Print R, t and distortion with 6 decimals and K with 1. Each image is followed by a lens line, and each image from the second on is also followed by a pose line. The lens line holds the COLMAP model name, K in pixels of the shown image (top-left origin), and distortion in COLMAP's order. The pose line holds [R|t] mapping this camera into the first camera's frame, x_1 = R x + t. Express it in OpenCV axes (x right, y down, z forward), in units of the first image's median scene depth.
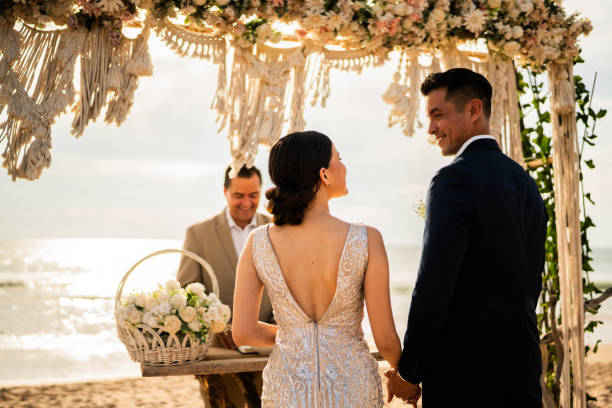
lens RADIAL K [[624.5, 0, 310.8], [0, 624.5, 205.7], [0, 0, 1]] dist [-0.082431, 0.000000]
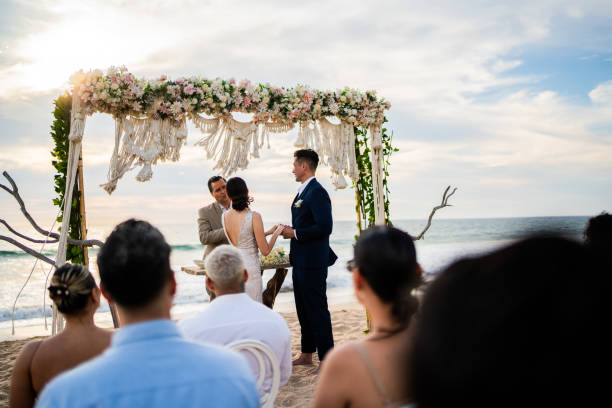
lens RADIAL K [[624.5, 0, 311.9], [0, 624.5, 205.8], [0, 0, 1]] dist [-0.082431, 0.000000]
pose [[0.973560, -0.027753, 0.226737, -0.325690], [0.019681, 0.999092, 0.037783, -0.052710], [-0.227580, -0.032322, 0.973223, -1.155982]]
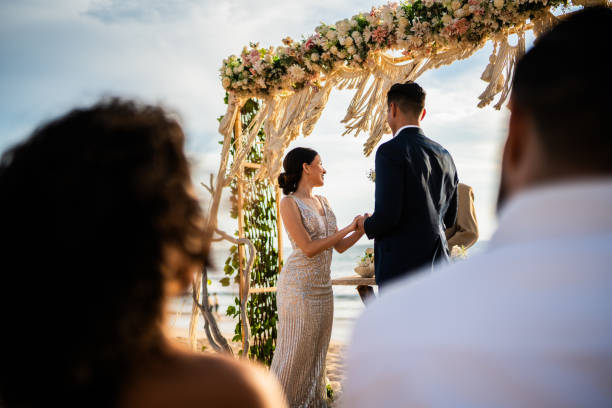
lens RADIAL K [[624.5, 0, 308.6], [0, 624.5, 198.3], [0, 0, 1]] dist [-0.082431, 0.000000]
pose [[0.569135, -0.099523, -0.816199, 0.998540], [0.095883, 0.993909, -0.054333, 0.111404], [0.816635, -0.047336, 0.575210, -0.023129]]
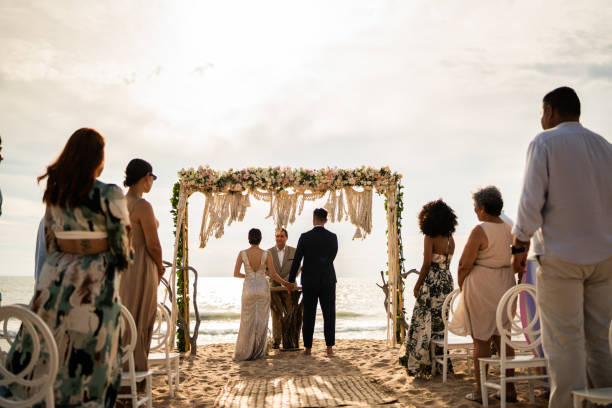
lens RADIAL K [[624.5, 0, 320.2], [0, 624.5, 212.8], [0, 0, 1]] dist [-0.082431, 0.000000]
pose [[0.983252, -0.029875, -0.179788, 0.719672], [0.024247, 0.999147, -0.033417, -0.046795], [0.180633, 0.028498, 0.983138, -2.253335]]
